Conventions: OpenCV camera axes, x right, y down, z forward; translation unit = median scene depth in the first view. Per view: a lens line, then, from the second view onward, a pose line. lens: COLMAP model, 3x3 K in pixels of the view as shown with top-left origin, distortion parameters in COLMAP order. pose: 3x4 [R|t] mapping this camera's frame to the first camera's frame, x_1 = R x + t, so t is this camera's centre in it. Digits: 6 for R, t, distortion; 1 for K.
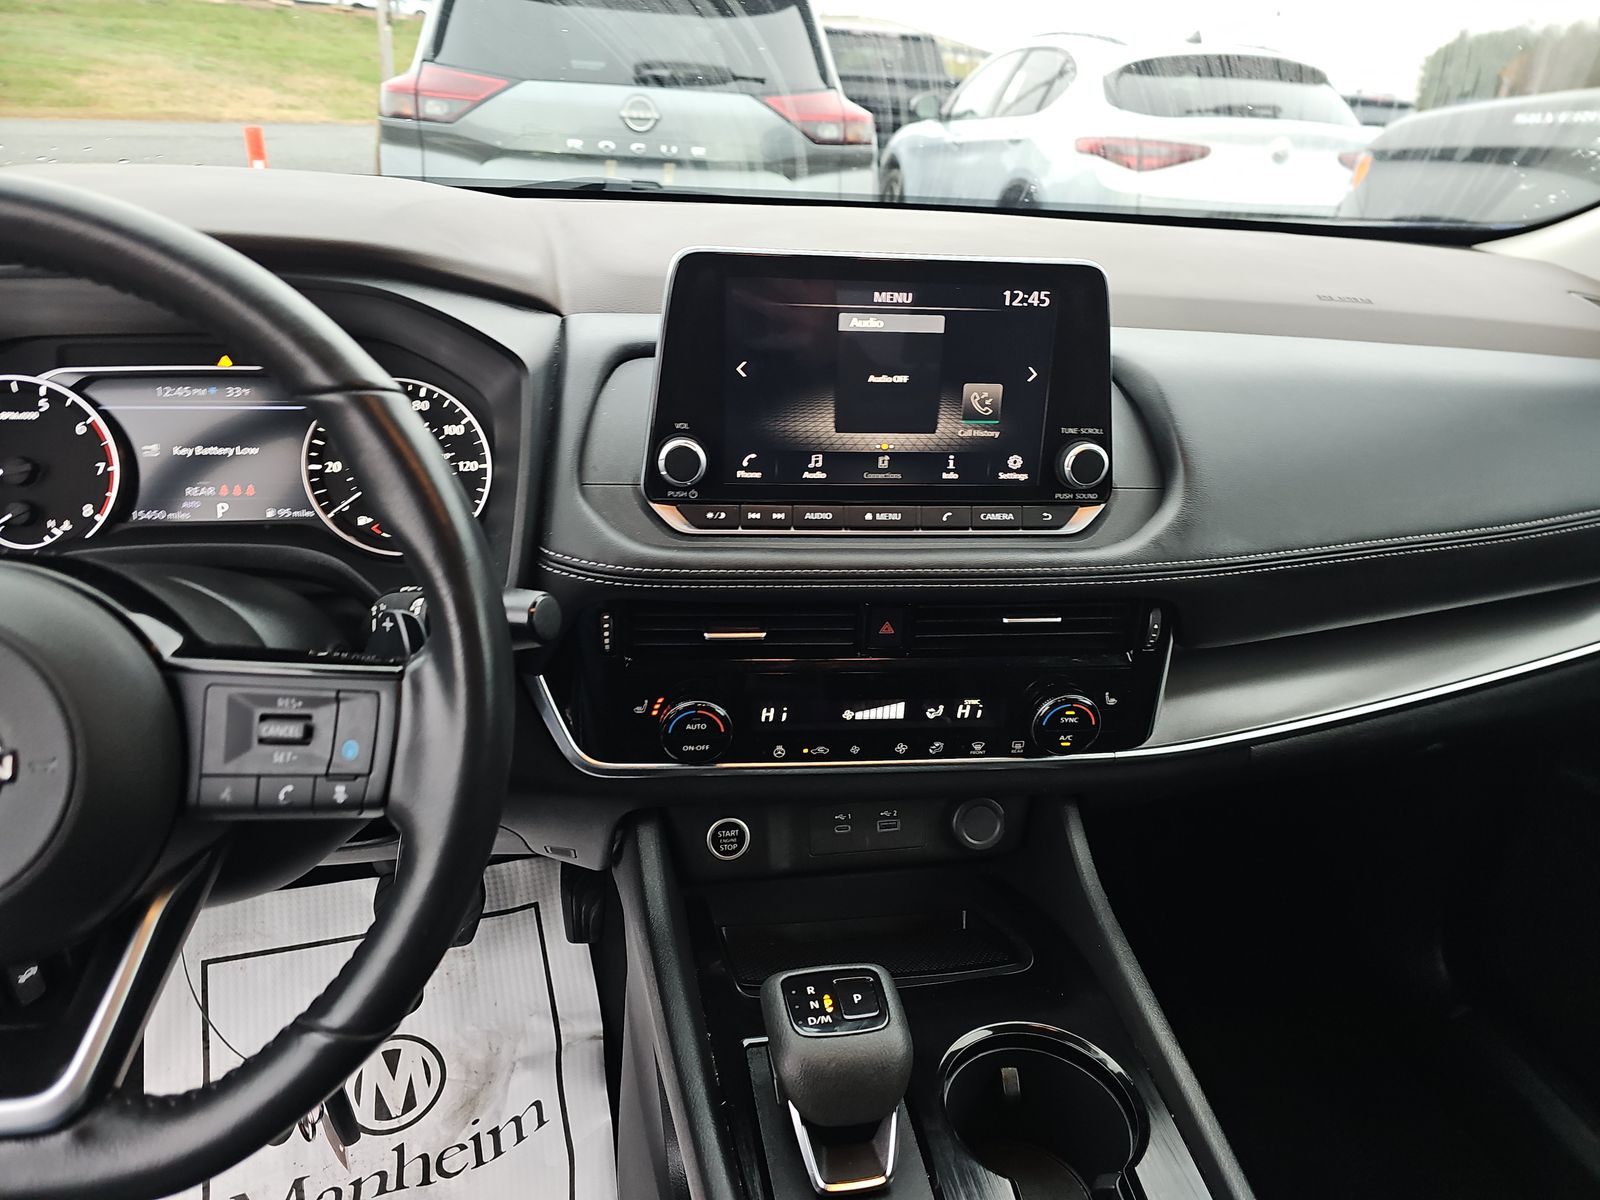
lens RADIAL K [[984.1, 0, 790.7], [0, 984.1, 577.3], [0, 0, 1]] dist [0.032409, -0.056025]
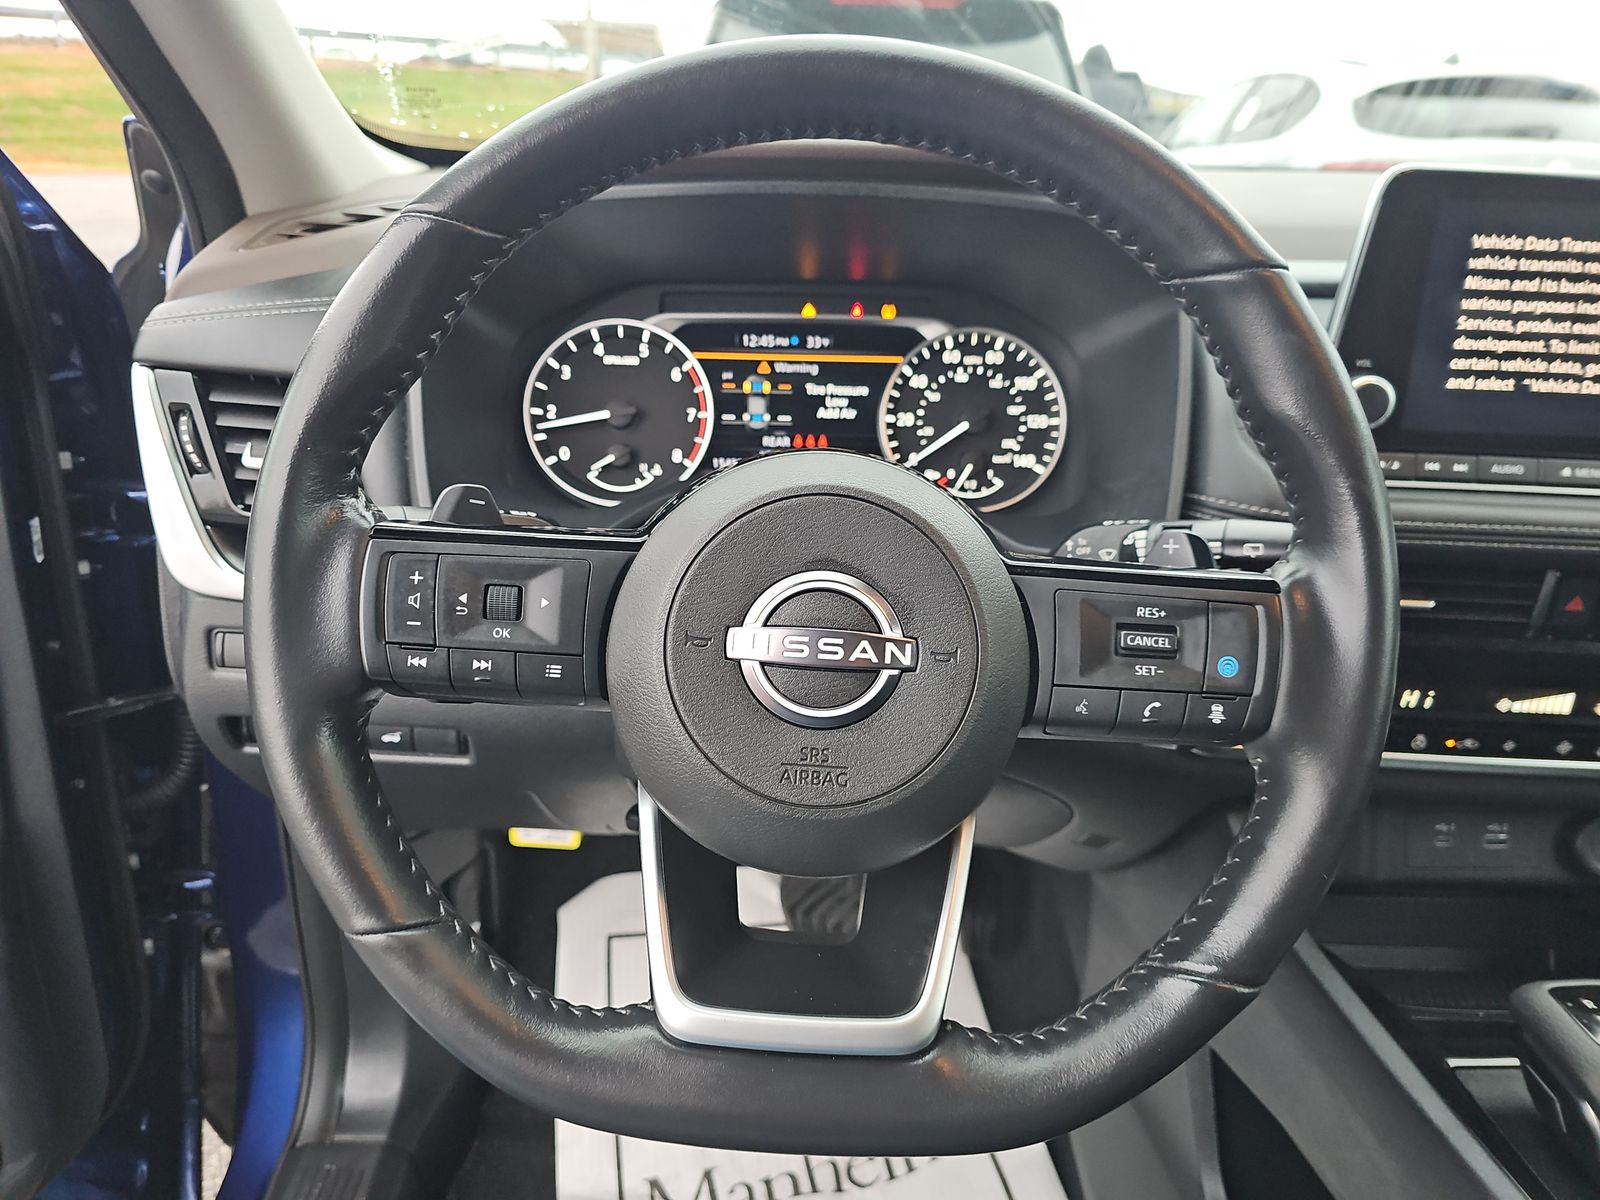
lens RADIAL K [[984.1, 0, 790.7], [0, 984.1, 577.3], [0, 0, 1]] dist [0.032409, -0.056025]
pose [[0.983802, 0.036914, -0.175417, -0.411096], [-0.044077, 0.998338, -0.037115, 0.087471], [0.173756, 0.044246, 0.983794, 0.032976]]
